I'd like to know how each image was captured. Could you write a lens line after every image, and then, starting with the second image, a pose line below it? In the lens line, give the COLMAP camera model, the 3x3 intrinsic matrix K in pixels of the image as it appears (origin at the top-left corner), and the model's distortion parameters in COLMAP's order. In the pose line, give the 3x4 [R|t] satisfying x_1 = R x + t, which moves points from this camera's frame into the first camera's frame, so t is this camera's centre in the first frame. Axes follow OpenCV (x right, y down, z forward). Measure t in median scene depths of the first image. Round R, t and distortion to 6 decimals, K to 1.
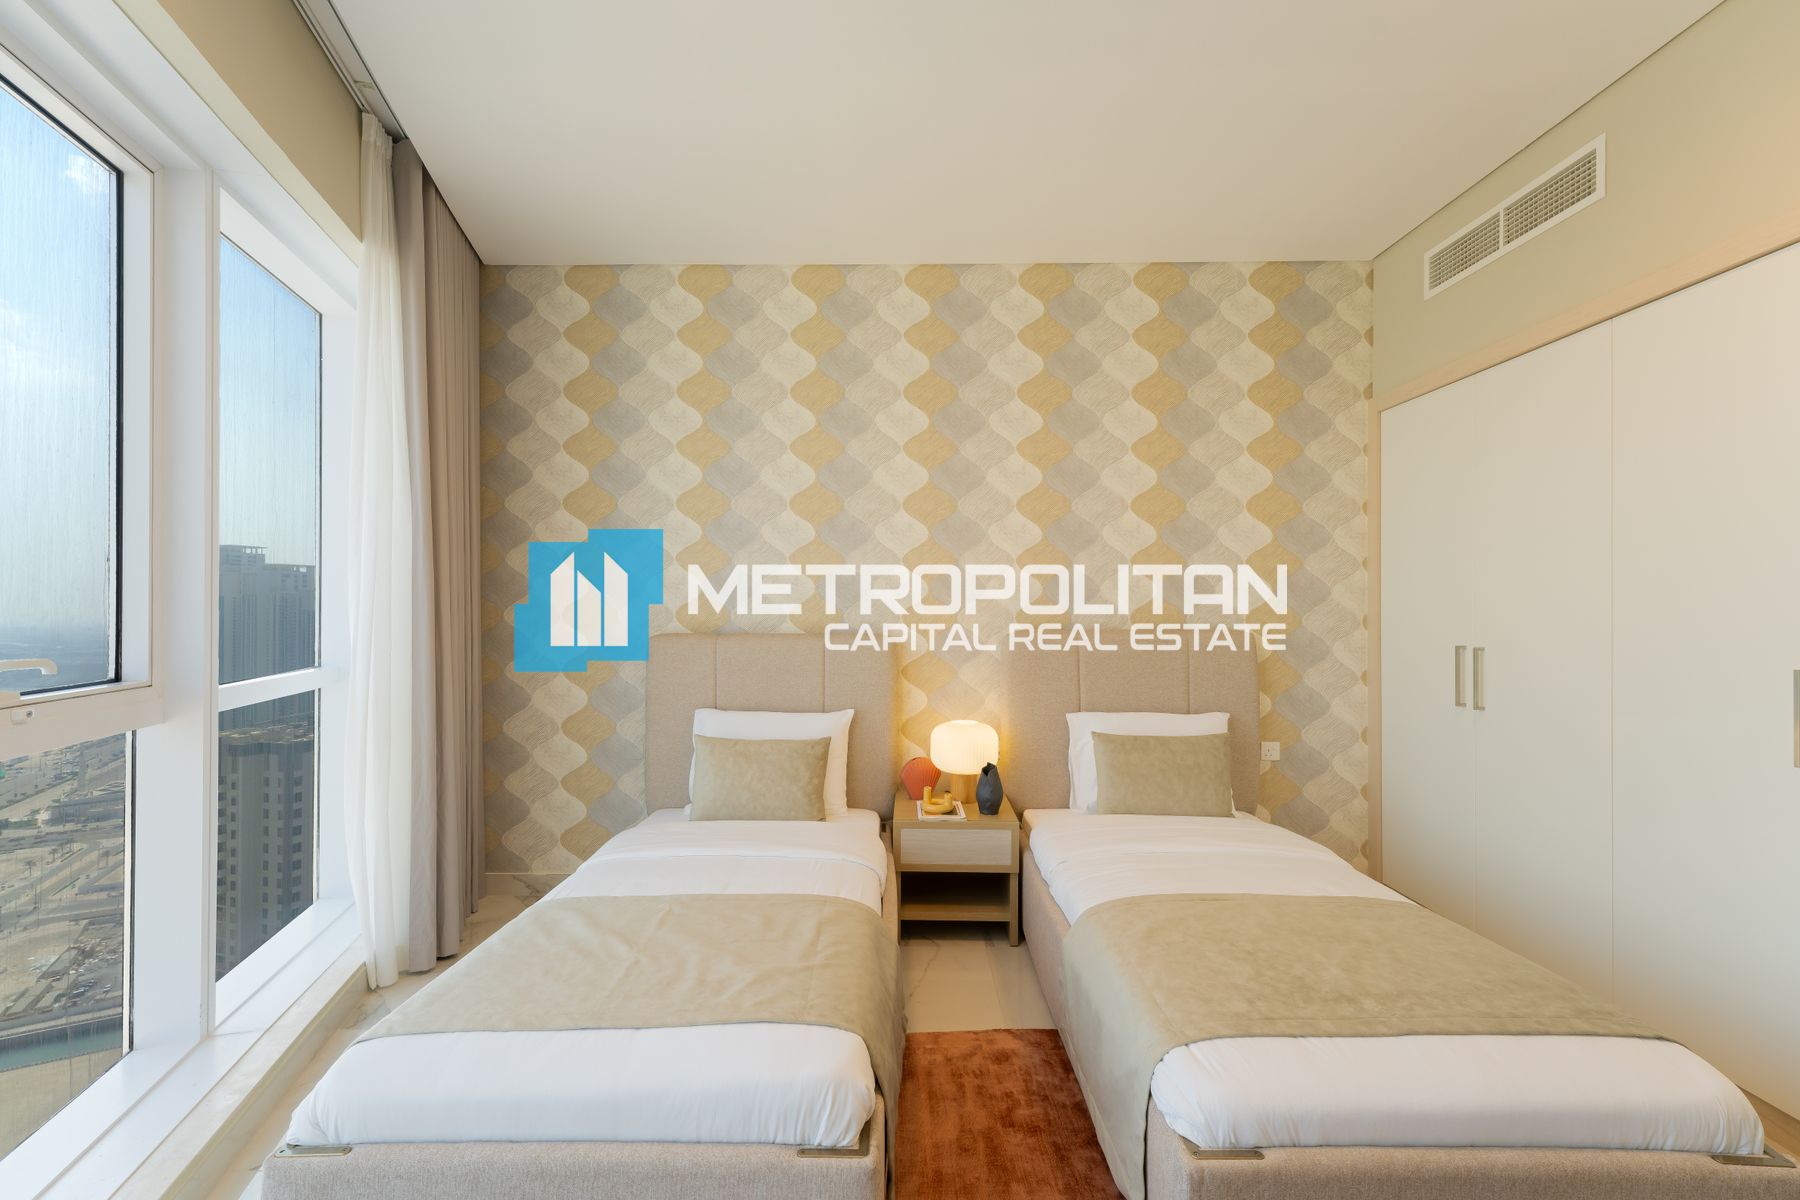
lens RADIAL K [[729.5, 0, 907.9], [0, 729.5, 608.6], [0, 0, 1]] dist [0.000195, -0.000338]
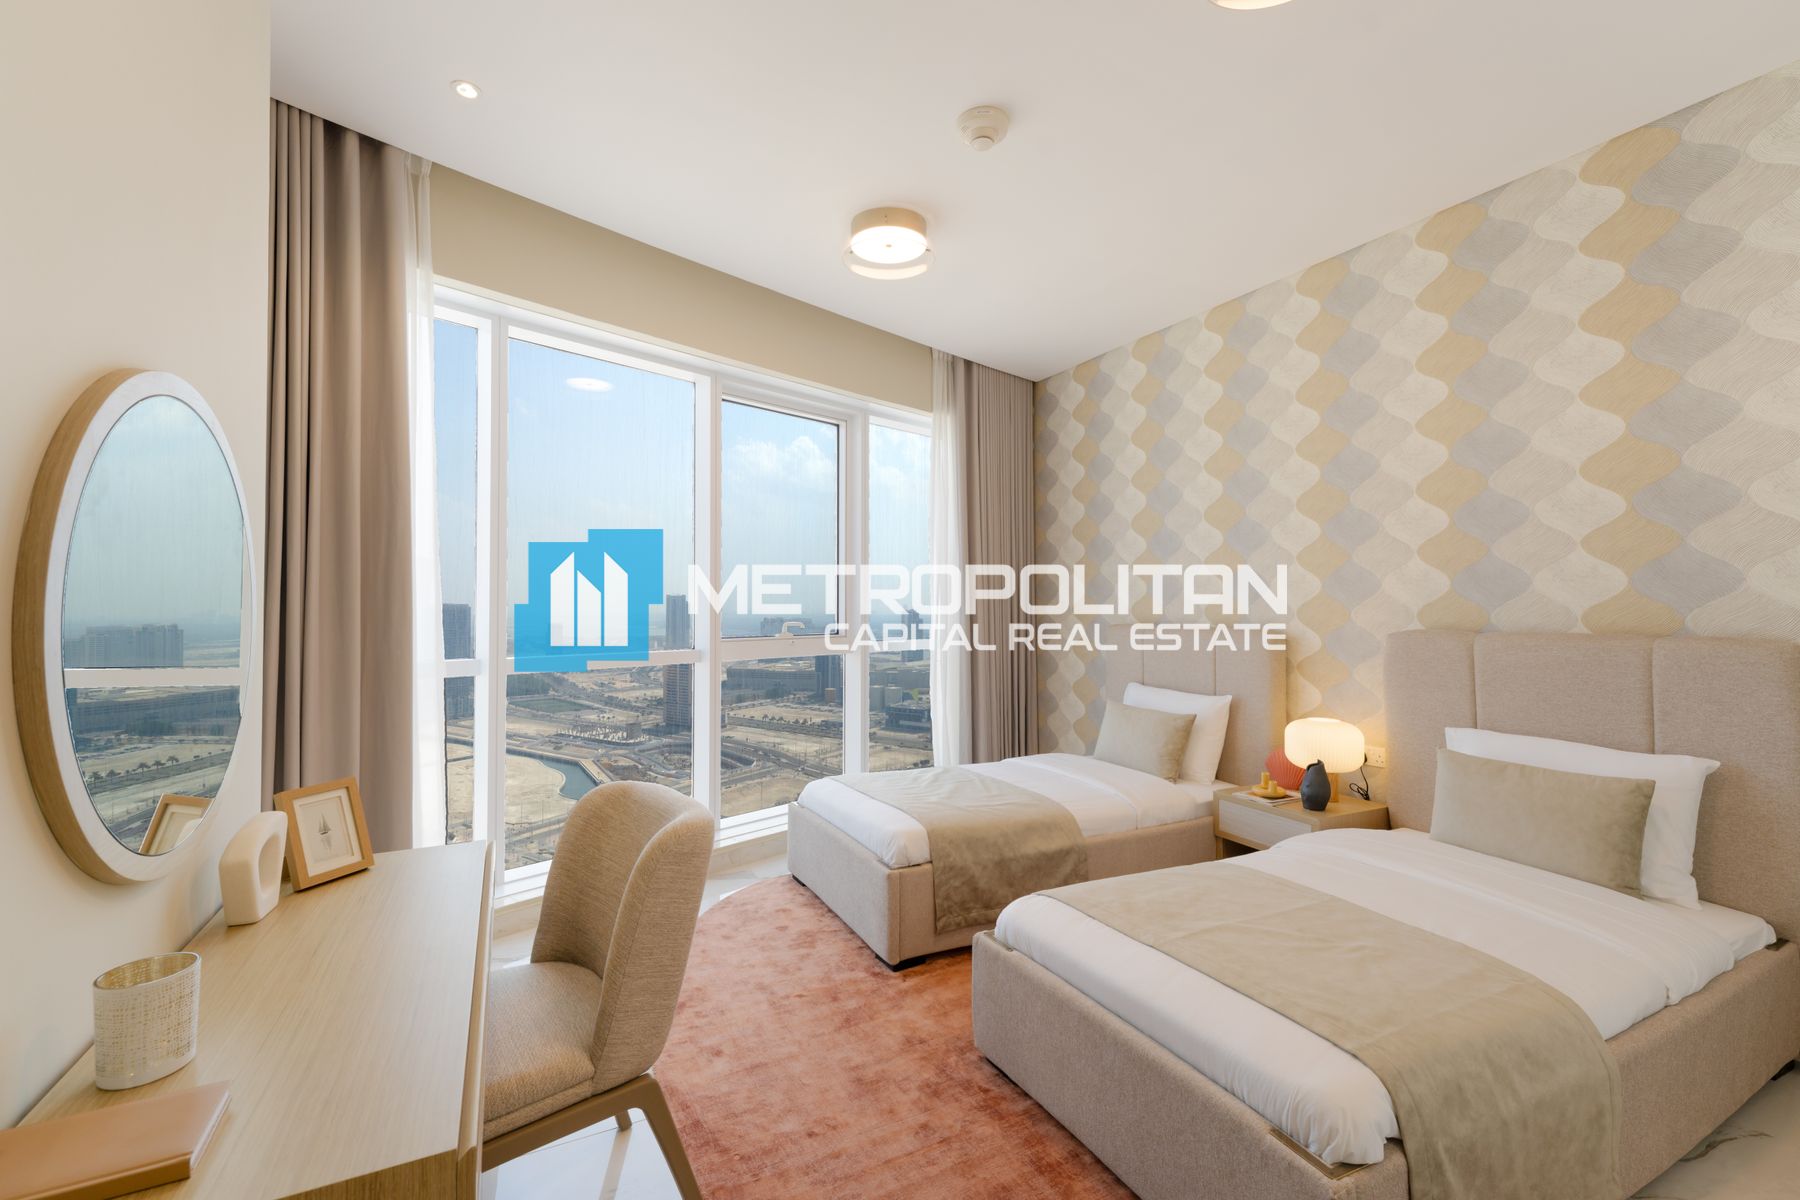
lens RADIAL K [[753.4, 0, 899.0], [0, 753.4, 591.1], [0, 0, 1]] dist [-0.001050, -0.000198]
pose [[0.470590, -0.017630, -0.882176, 0.689211], [0.000266, 0.999803, -0.019839, 0.000835], [0.882352, 0.009101, 0.470502, 0.003734]]
